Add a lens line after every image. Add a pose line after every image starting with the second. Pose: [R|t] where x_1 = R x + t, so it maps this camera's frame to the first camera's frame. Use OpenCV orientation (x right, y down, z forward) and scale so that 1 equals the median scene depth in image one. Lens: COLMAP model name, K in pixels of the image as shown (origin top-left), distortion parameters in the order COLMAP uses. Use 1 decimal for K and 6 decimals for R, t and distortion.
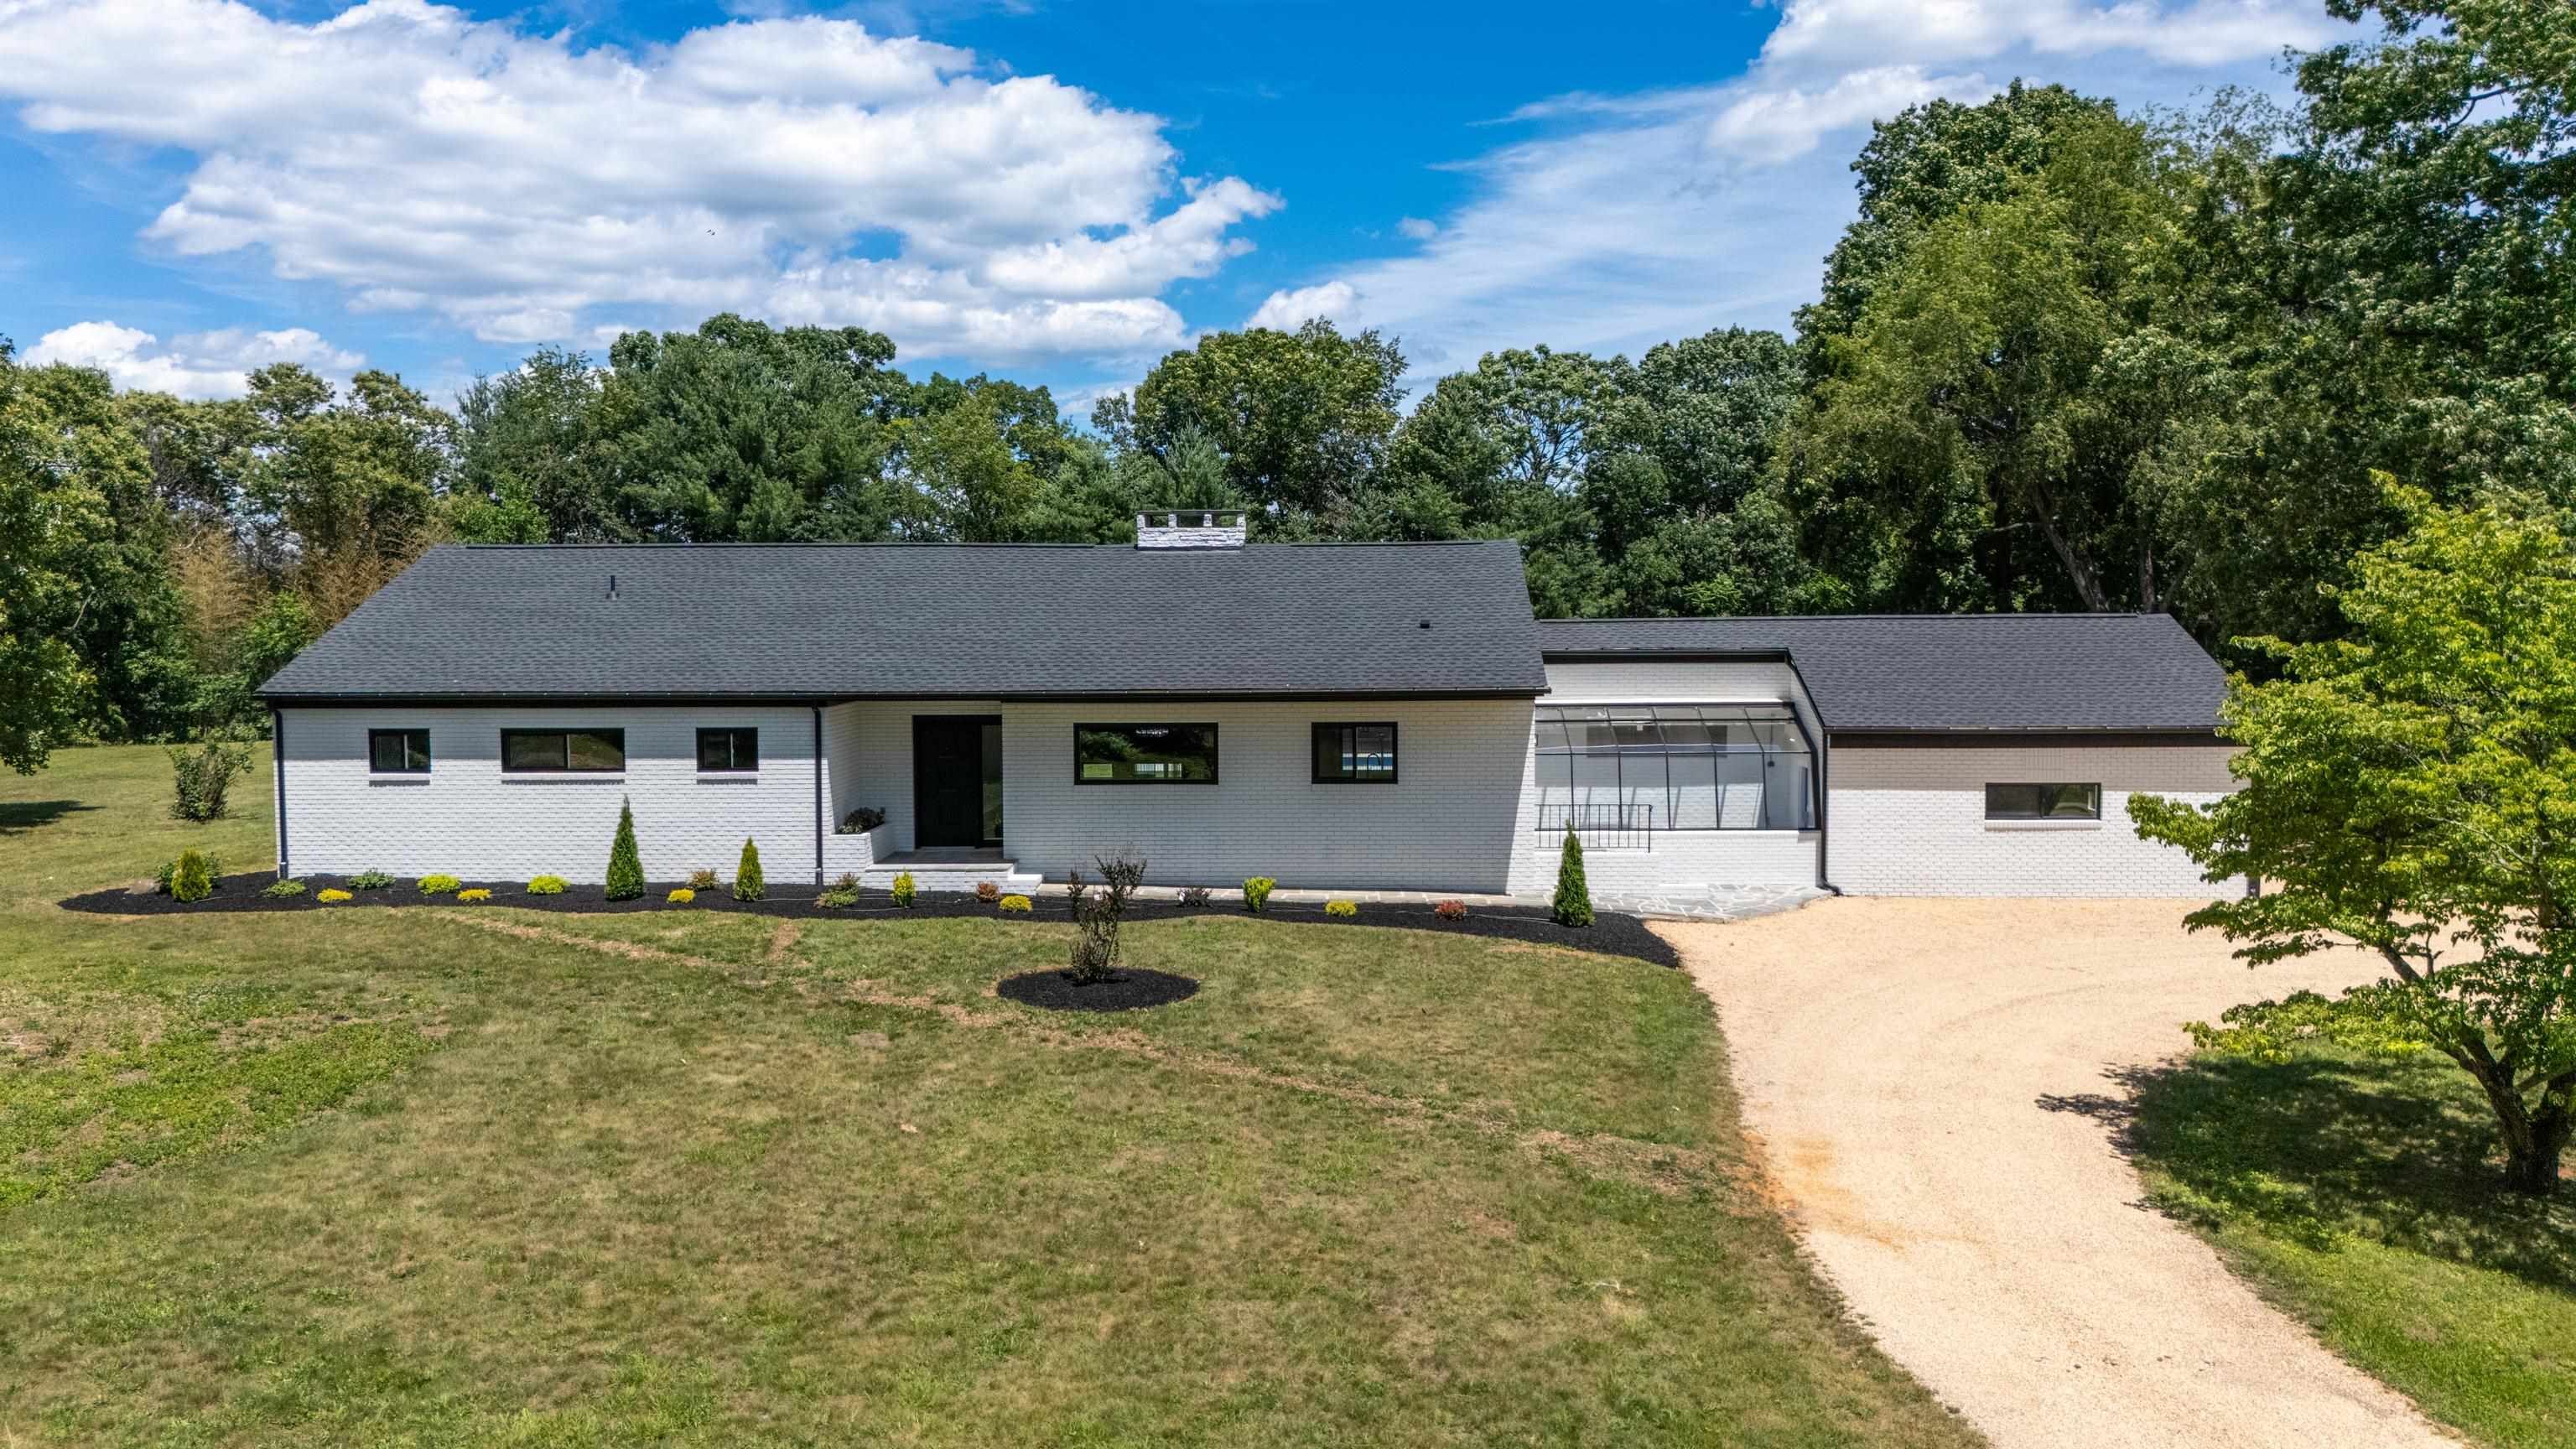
lens RADIAL K [[1851.1, 0, 1255.6], [0, 1851.1, 731.5], [0, 0, 1]] dist [0.064917, 0.000570]
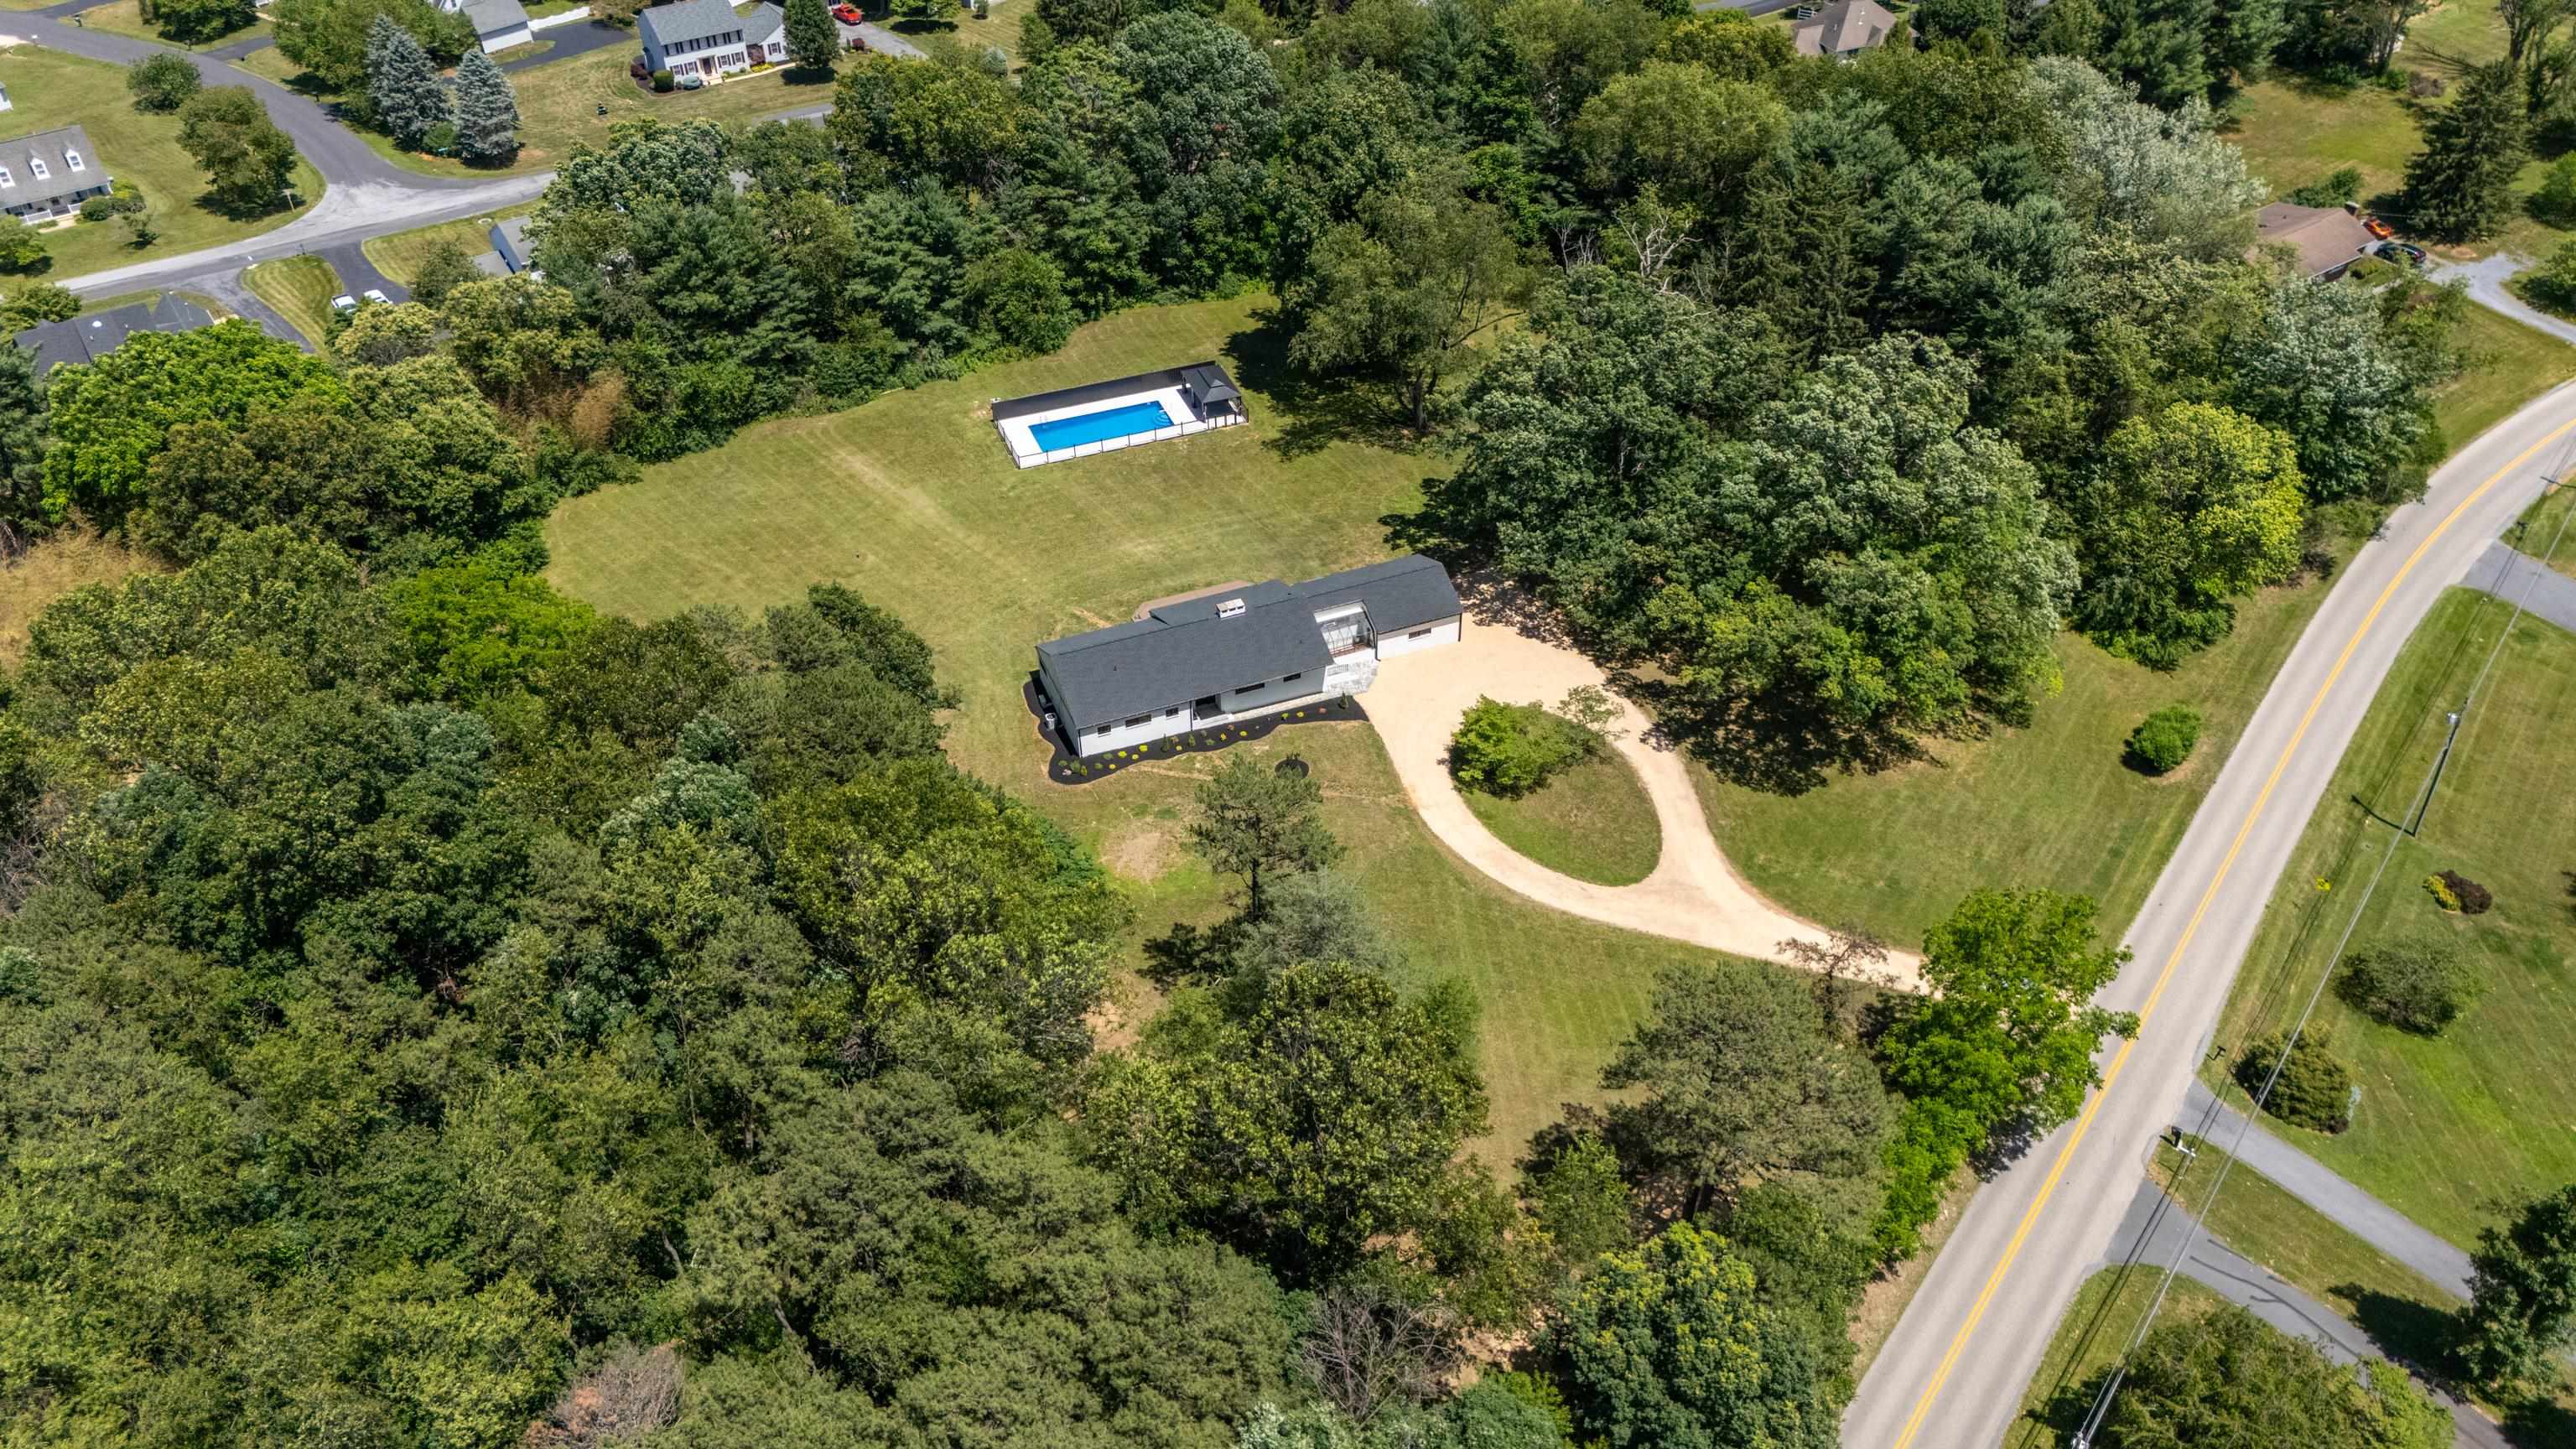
lens RADIAL K [[1894.7, 0, 1288.0], [0, 1894.7, 724.5], [0, 0, 1]] dist [0.004022, -0.002199]
pose [[0.922707, -0.247620, 0.295459, -1.362708], [0.030608, 0.811065, 0.584155, -2.617237], [-0.384285, -0.529960, 0.755955, -2.611930]]
